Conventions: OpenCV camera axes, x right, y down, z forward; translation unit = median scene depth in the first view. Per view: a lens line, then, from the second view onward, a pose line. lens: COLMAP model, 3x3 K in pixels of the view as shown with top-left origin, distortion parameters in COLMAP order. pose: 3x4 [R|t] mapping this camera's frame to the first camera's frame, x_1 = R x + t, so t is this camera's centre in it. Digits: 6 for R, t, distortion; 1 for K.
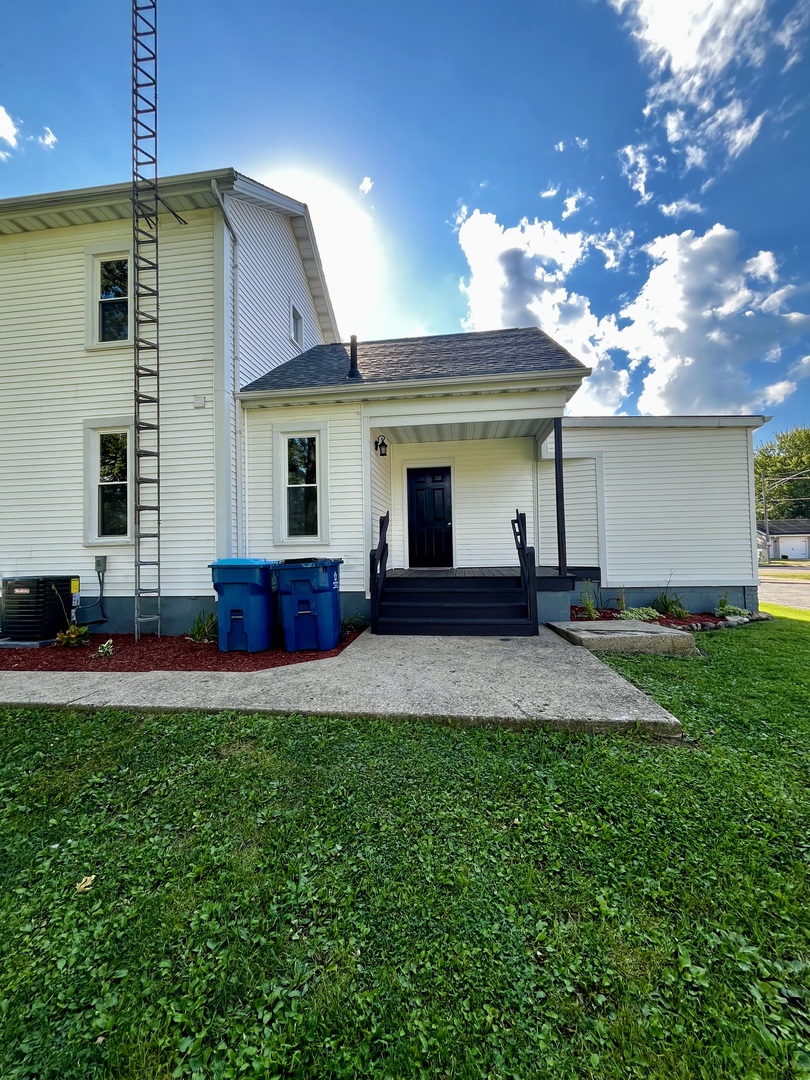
lens RADIAL K [[436.5, 0, 401.6], [0, 436.5, 539.9], [0, 0, 1]] dist [-0.001376, -0.000341]
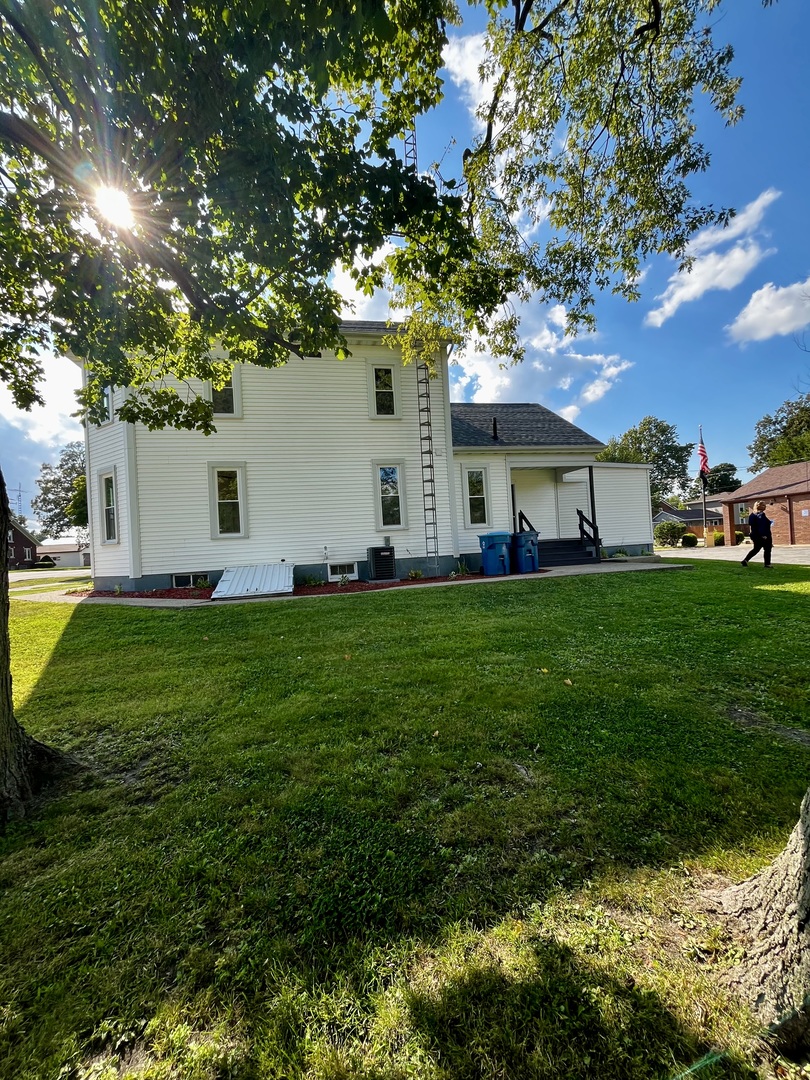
lens RADIAL K [[436.5, 0, 408.0], [0, 436.5, 537.3], [0, 0, 1]] dist [-0.001376, -0.000341]
pose [[0.933876, -0.035613, 0.355818, -1.201781], [0.036116, 0.999334, 0.005233, 0.029811], [-0.355768, 0.007963, 0.934540, -0.661162]]
